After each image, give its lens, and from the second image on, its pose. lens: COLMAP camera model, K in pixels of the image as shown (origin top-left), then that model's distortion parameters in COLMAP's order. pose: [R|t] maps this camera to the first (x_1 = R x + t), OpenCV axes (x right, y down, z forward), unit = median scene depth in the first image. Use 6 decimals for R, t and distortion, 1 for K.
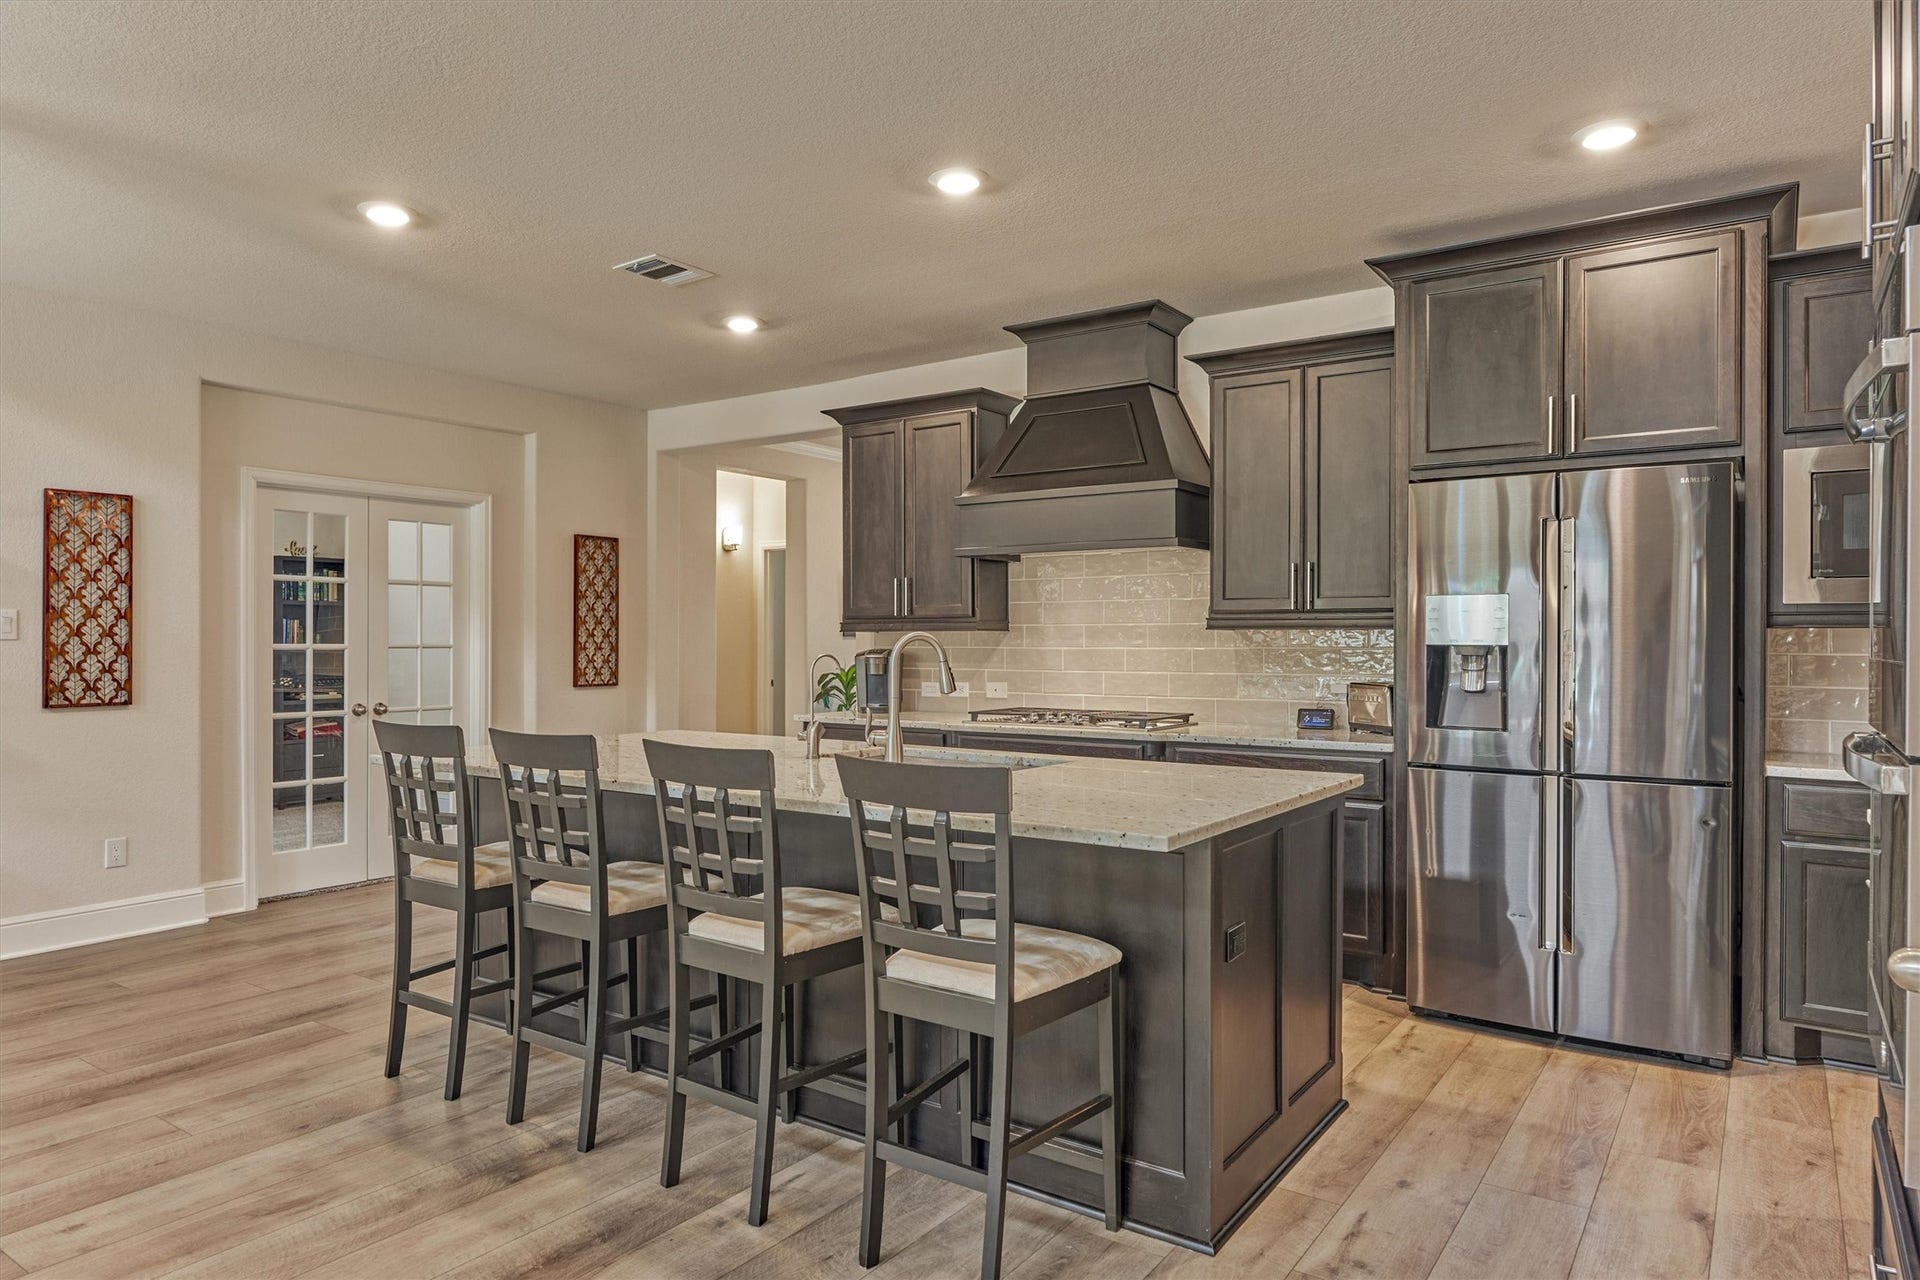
lens RADIAL K [[1158.0, 0, 962.6], [0, 1158.0, 647.0], [0, 0, 1]] dist [0.001701, 0.000187]
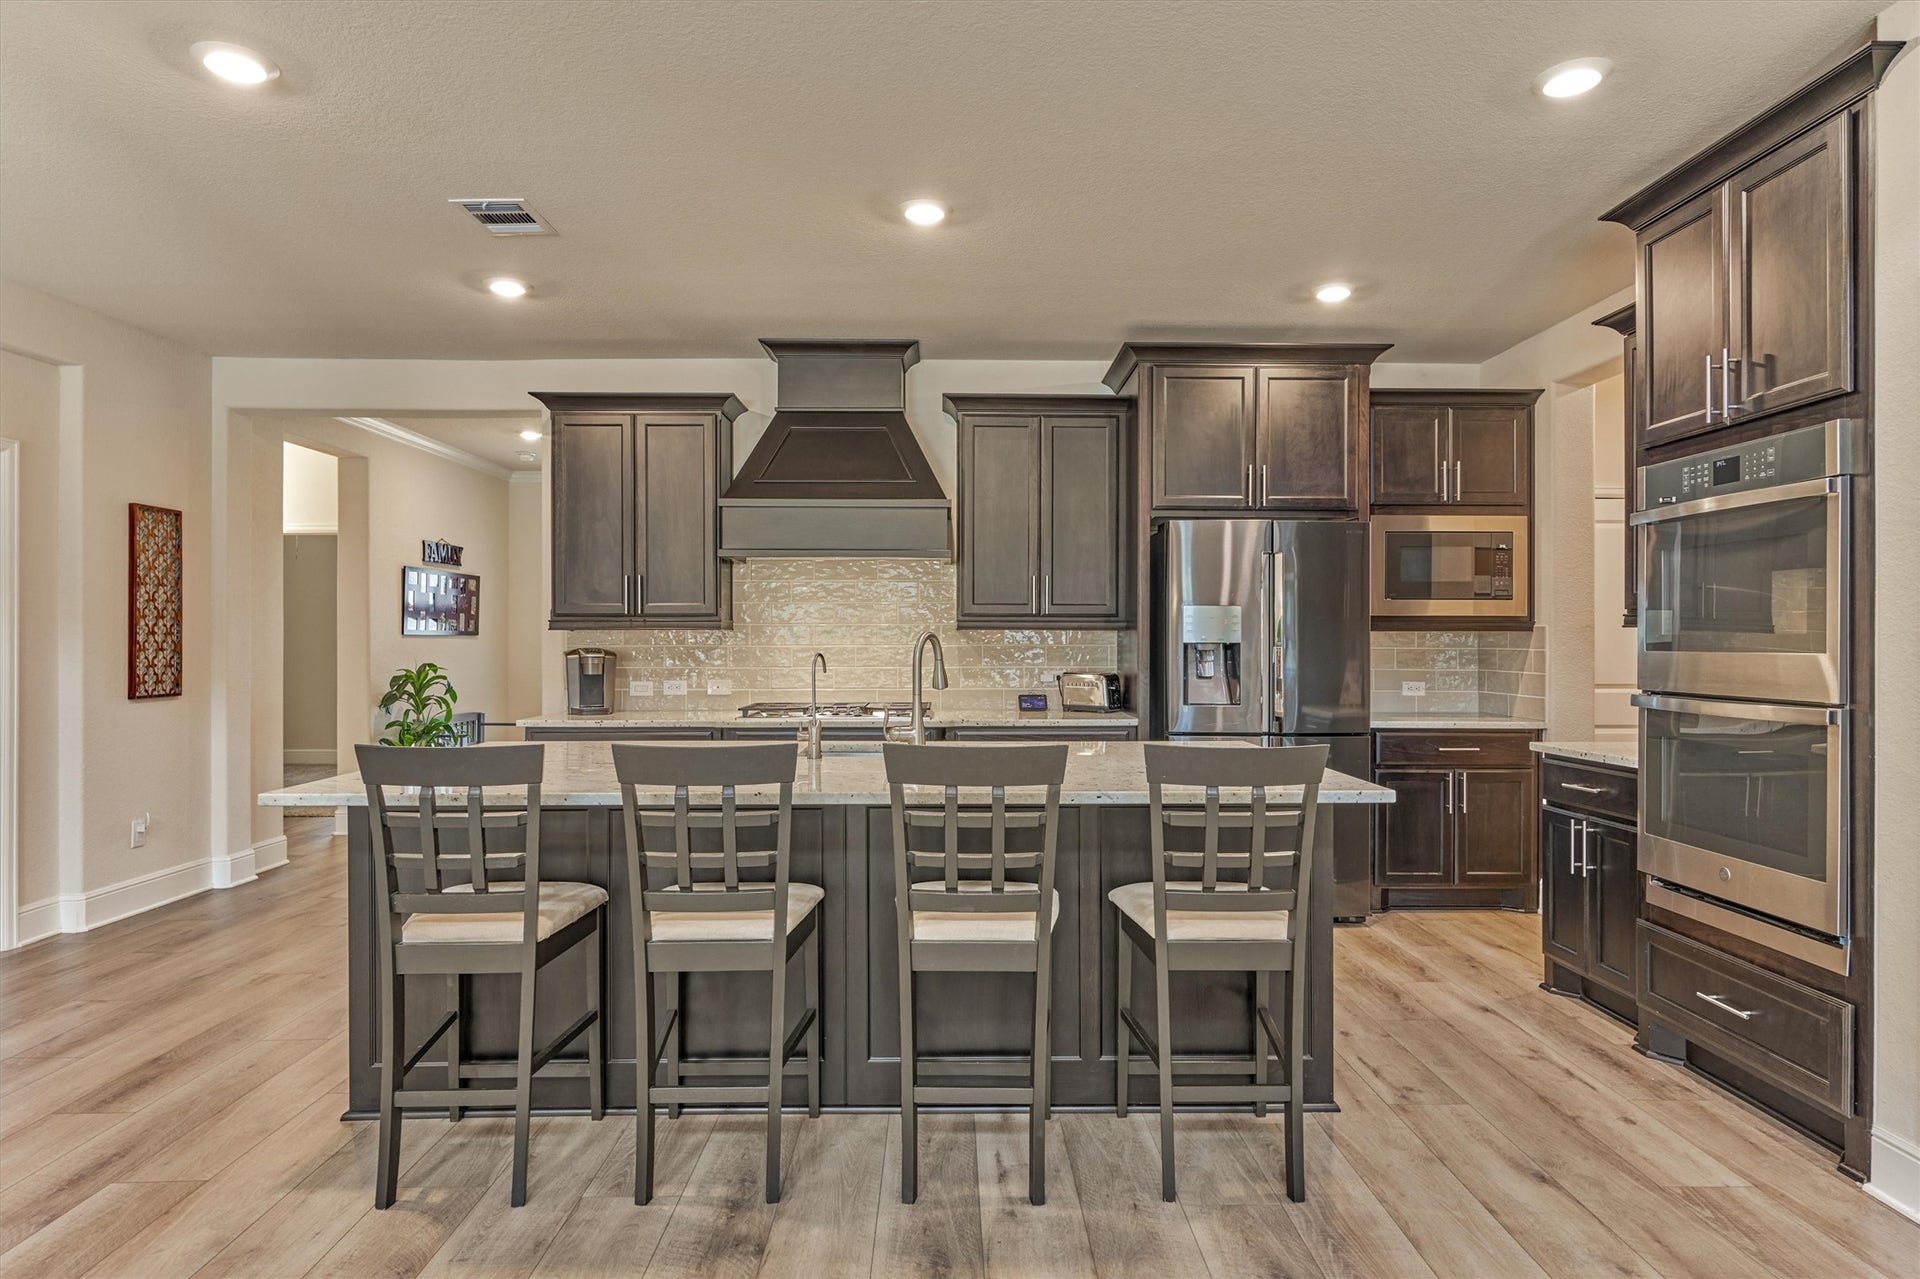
lens RADIAL K [[1036.7, 0, 960.5], [0, 1036.7, 640.2], [0, 0, 1]] dist [0.004382, 0.000556]
pose [[0.811172, 0.000012, 0.584807, -0.356442], [0.003656, 0.999980, -0.005092, 0.000764], [-0.584796, 0.006269, 0.811156, 0.132704]]
